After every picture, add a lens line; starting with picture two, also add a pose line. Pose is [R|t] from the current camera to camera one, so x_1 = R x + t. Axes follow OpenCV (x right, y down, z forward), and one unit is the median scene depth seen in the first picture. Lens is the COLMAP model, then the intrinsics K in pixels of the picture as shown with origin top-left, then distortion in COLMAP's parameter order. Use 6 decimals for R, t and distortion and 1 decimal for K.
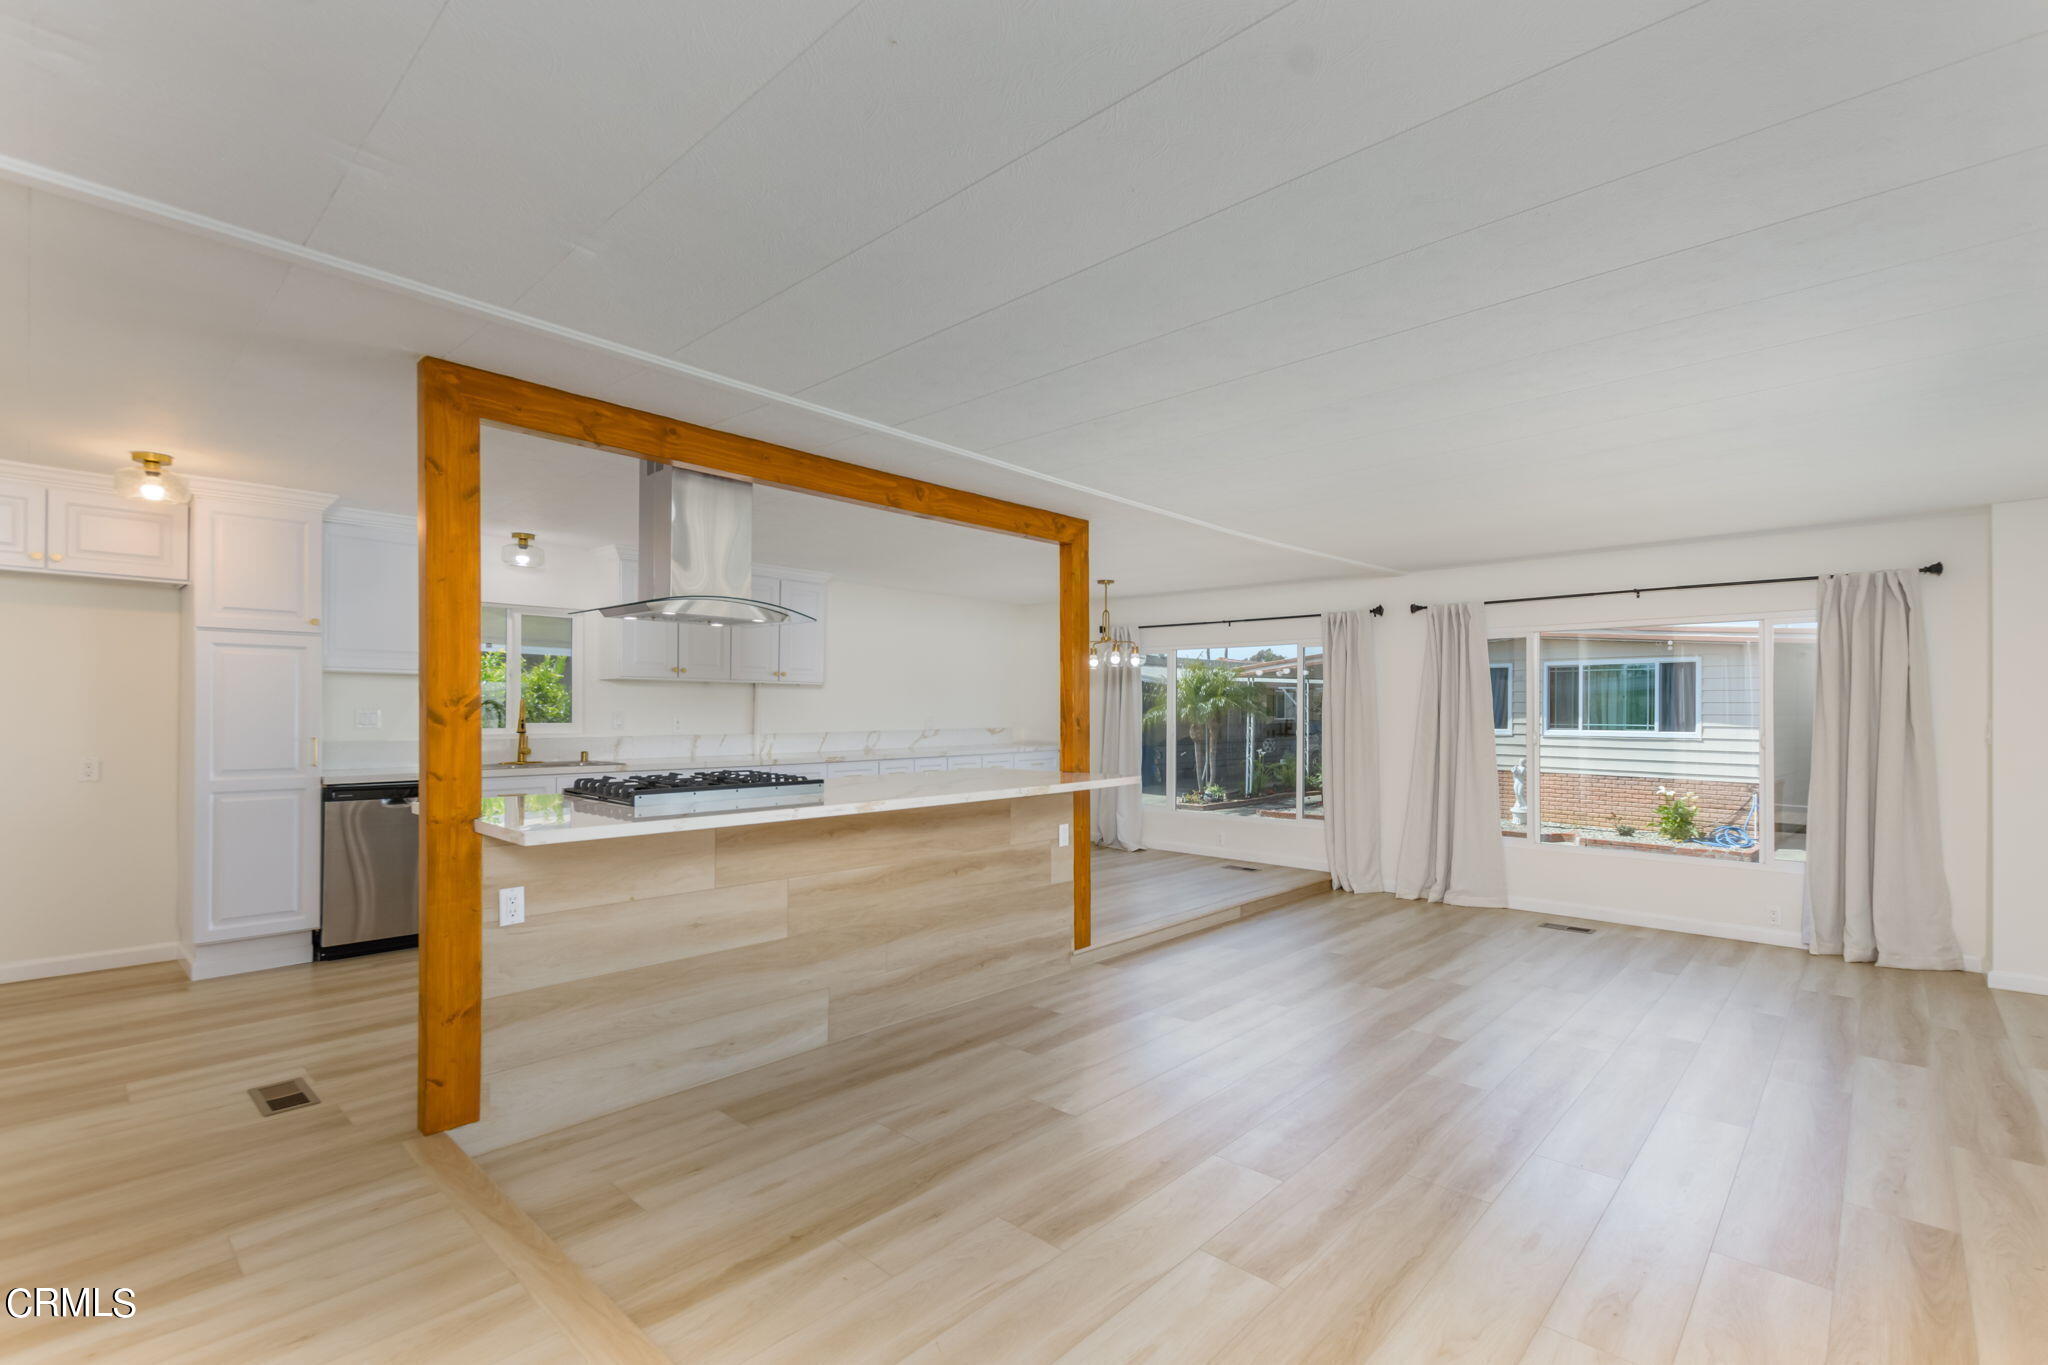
lens RADIAL K [[929.7, 0, 1025.9], [0, 929.7, 708.2], [0, 0, 1]] dist [0.000094, 0.000005]
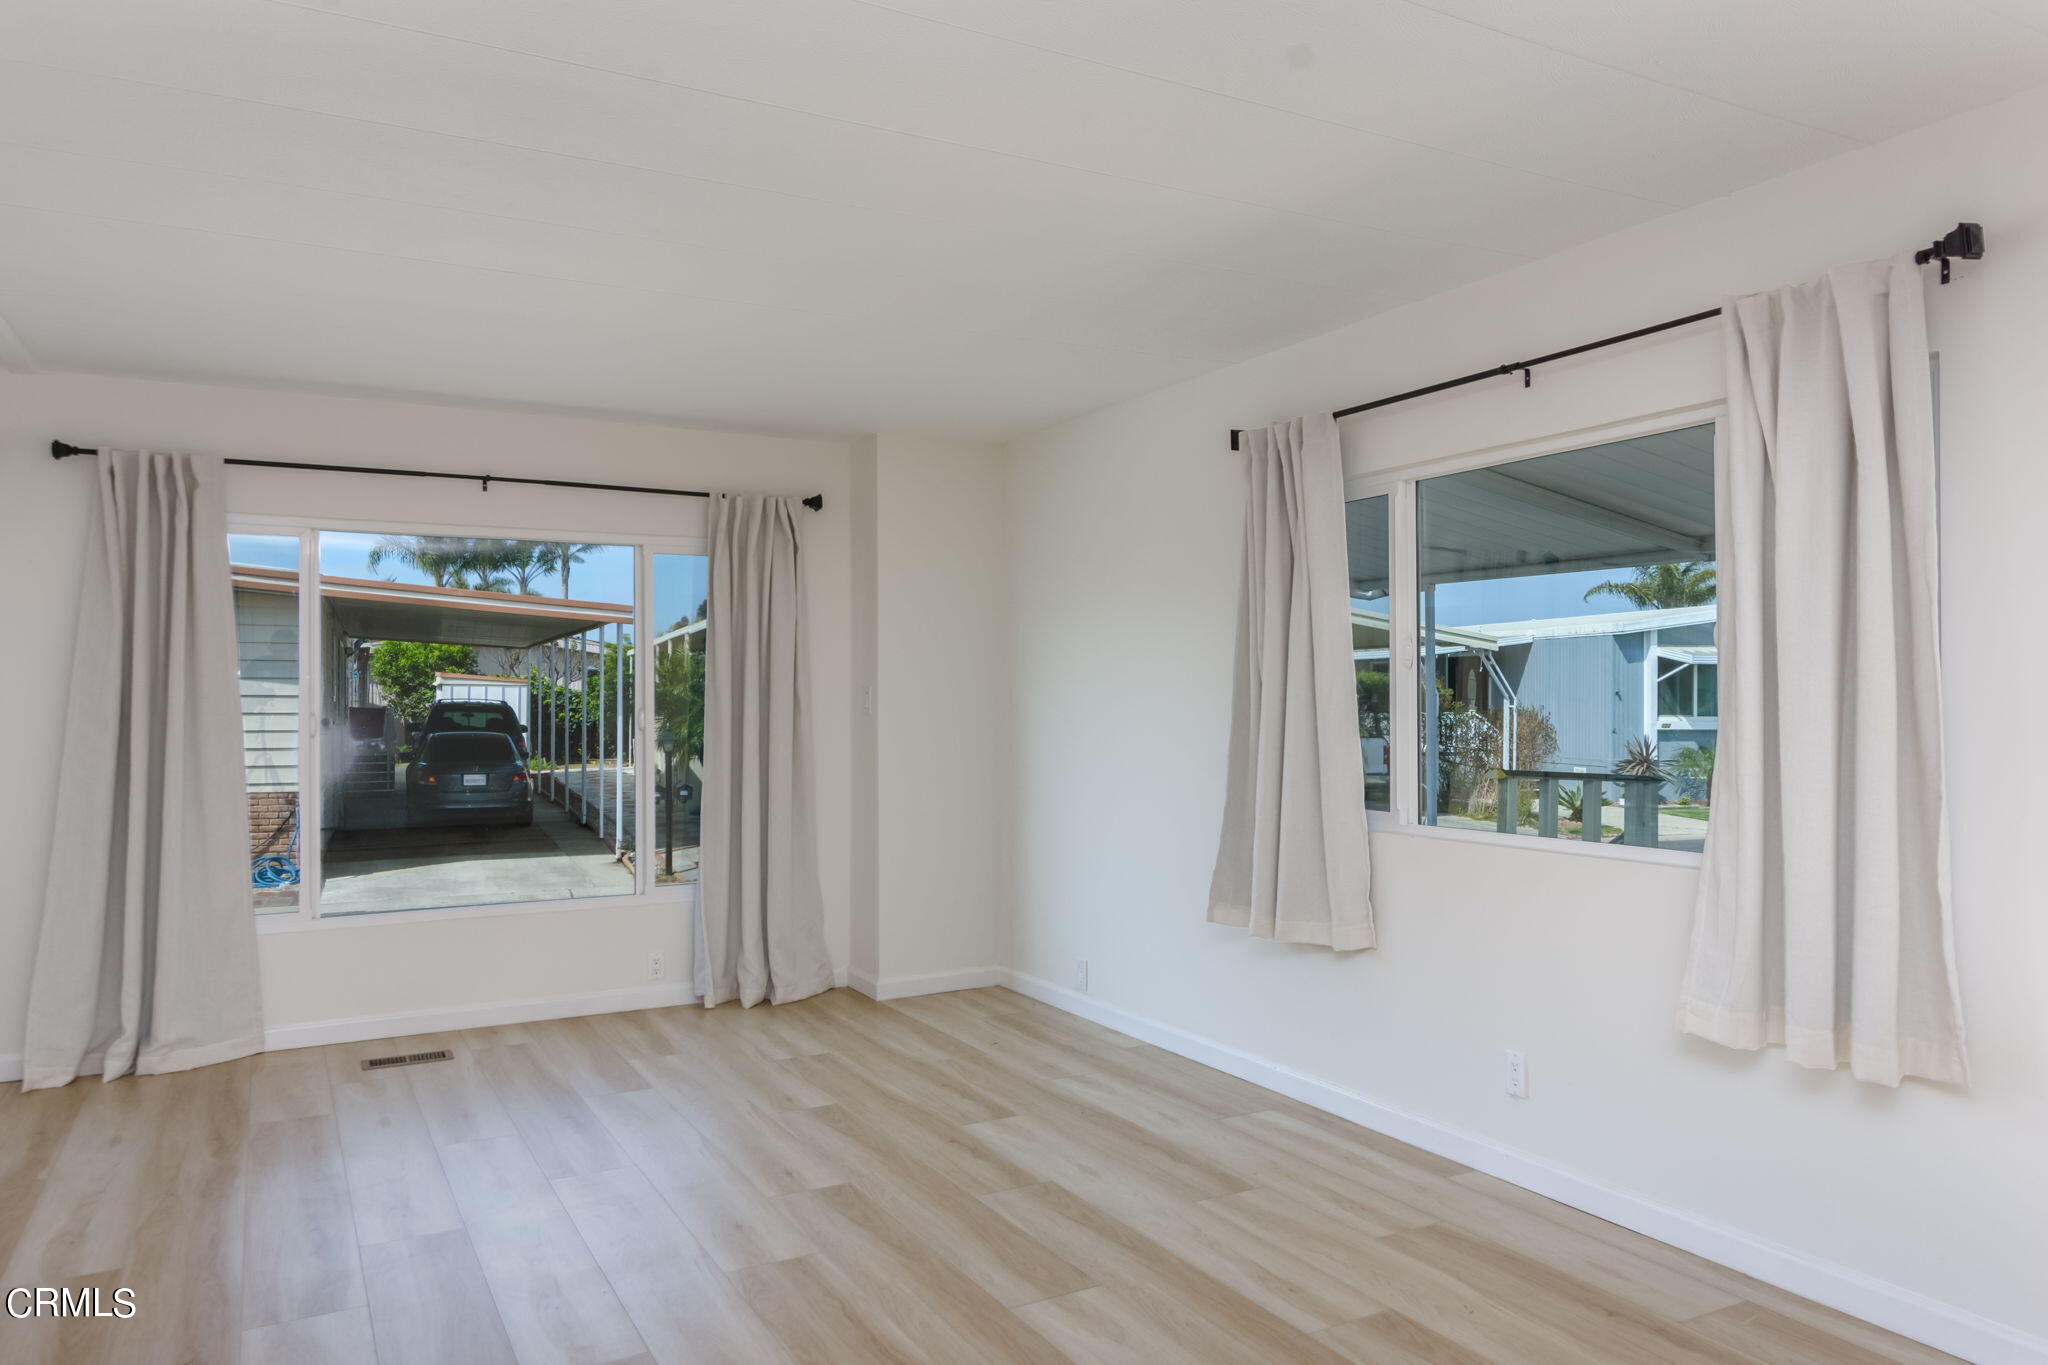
lens RADIAL K [[1350.5, 0, 1024.0], [0, 1350.5, 682.5], [0, 0, 1]] dist [0.001751, -0.001931]
pose [[0.306365, 0.006819, 0.951890, -0.069039], [0.001407, 0.999970, -0.007617, 0.013152], [-0.951913, 0.003673, 0.306346, 0.329814]]
